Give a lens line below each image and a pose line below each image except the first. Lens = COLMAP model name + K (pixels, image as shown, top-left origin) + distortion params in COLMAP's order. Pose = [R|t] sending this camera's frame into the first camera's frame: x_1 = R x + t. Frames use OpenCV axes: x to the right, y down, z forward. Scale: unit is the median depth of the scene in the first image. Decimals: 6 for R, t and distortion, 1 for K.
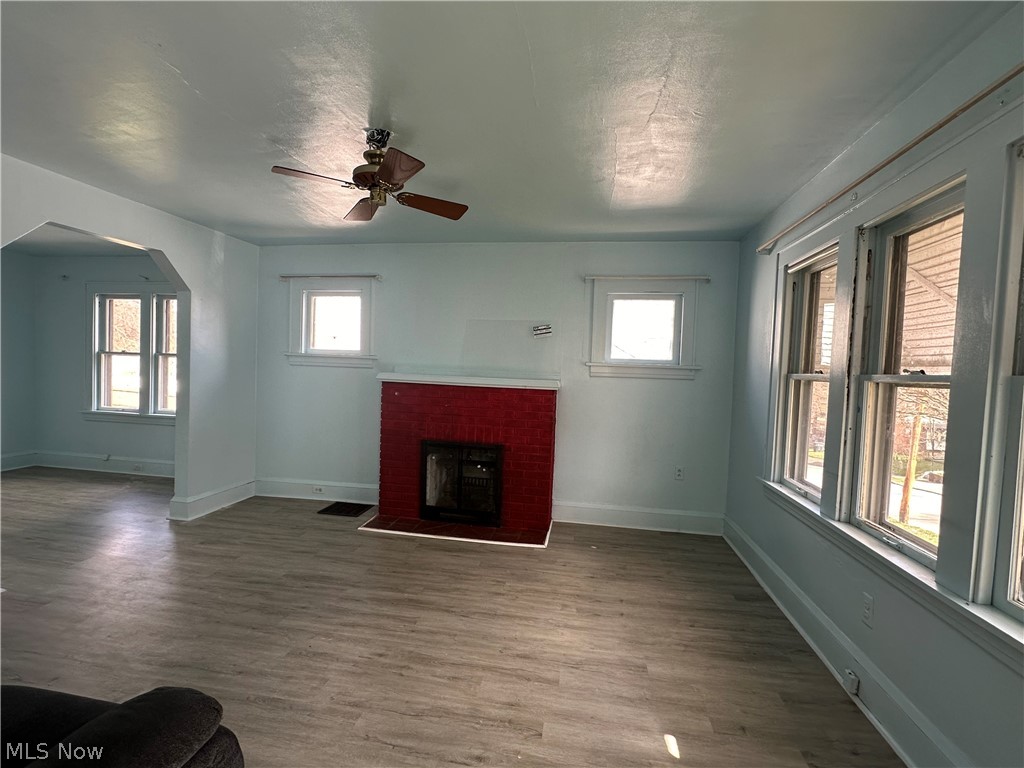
lens RADIAL K [[460.0, 0, 511.0], [0, 460.0, 386.7], [0, 0, 1]] dist [-0.002255, 0.000424]
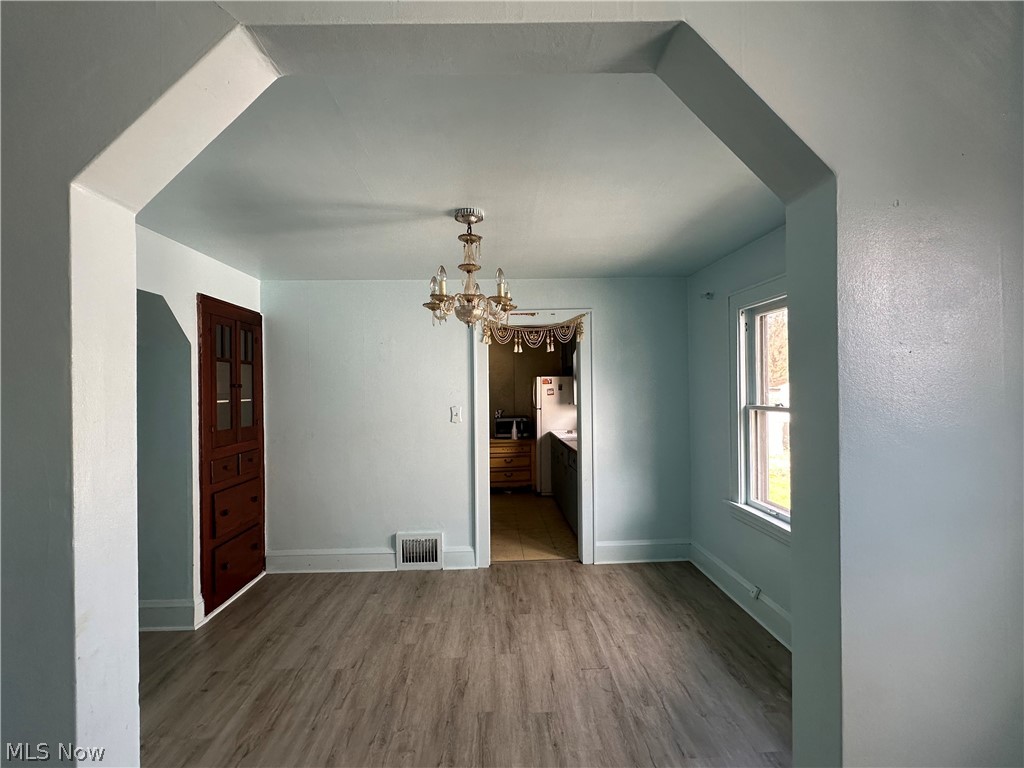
lens RADIAL K [[460.0, 0, 511.0], [0, 460.0, 386.7], [0, 0, 1]] dist [-0.002255, 0.000424]
pose [[0.200192, -0.038843, -0.978986, -0.709217], [-0.018297, 0.998891, -0.043374, -0.133489], [0.979586, 0.026596, 0.199259, 1.099517]]
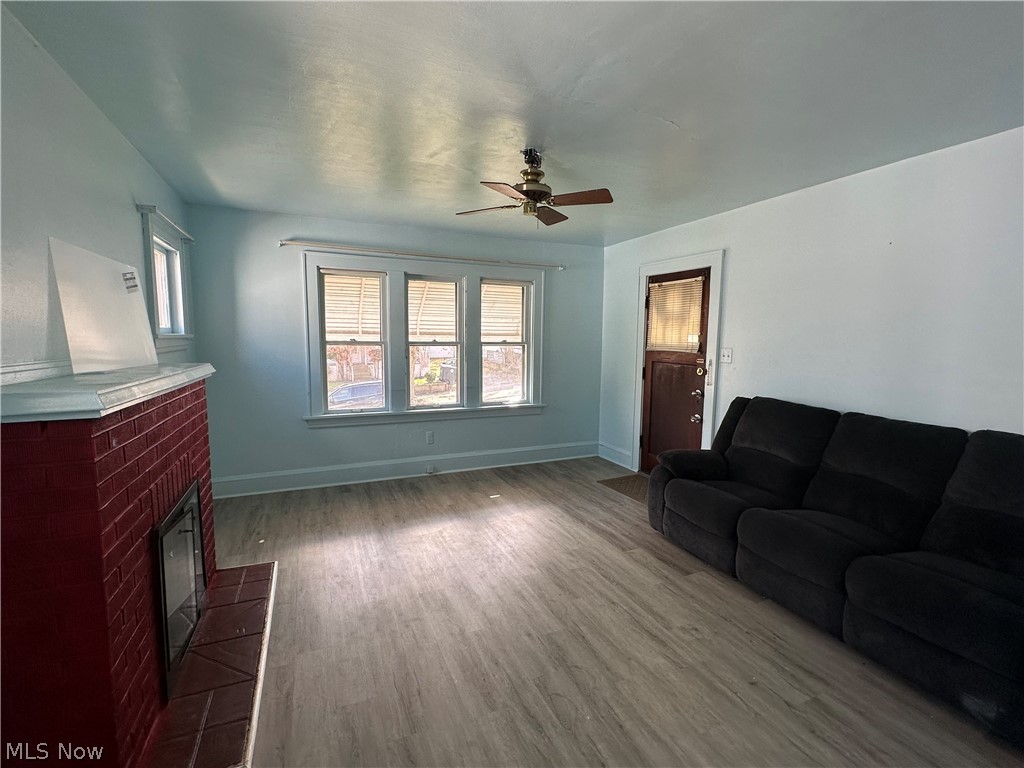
lens RADIAL K [[460.0, 0, 511.0], [0, 460.0, 386.7], [0, 0, 1]] dist [-0.002255, 0.000424]
pose [[-0.547121, -0.131467, 0.826665, -1.000442], [0.002184, 0.987362, 0.158469, -0.117246], [-0.837051, 0.088507, -0.539919, 1.332011]]
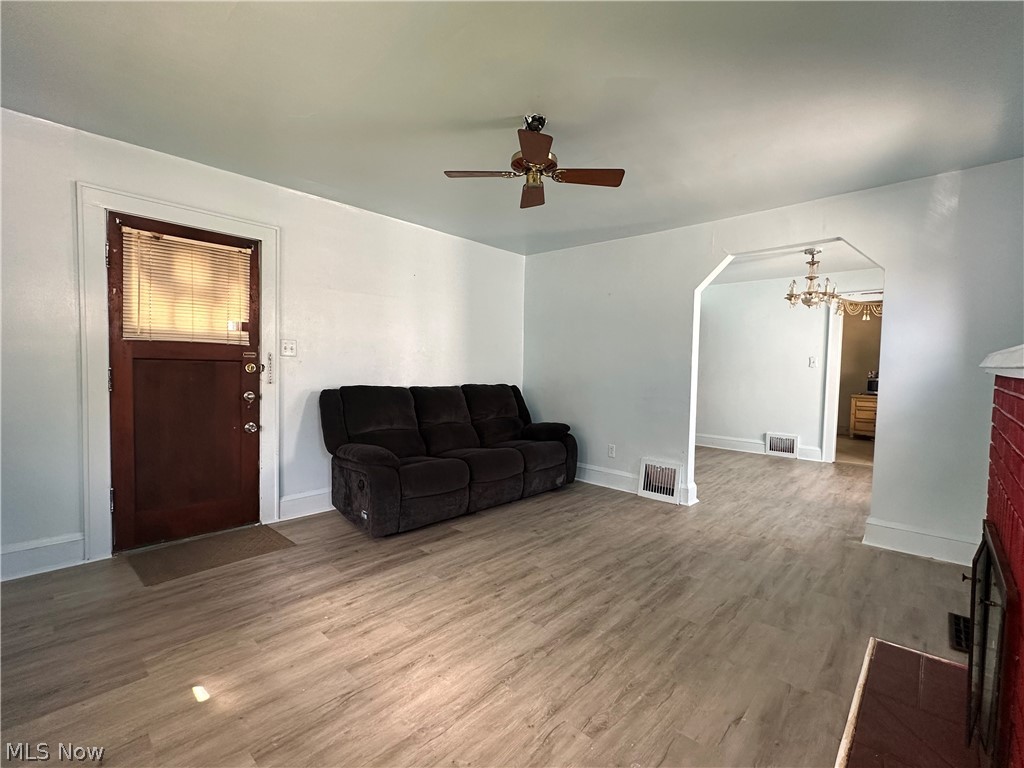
lens RADIAL K [[460.0, 0, 511.0], [0, 460.0, 386.7], [0, 0, 1]] dist [-0.002255, 0.000424]
pose [[-0.550248, -0.004873, -0.834987, 0.488835], [-0.069414, 0.996789, 0.039925, 0.022065], [0.832111, 0.079928, -0.548819, 1.230089]]
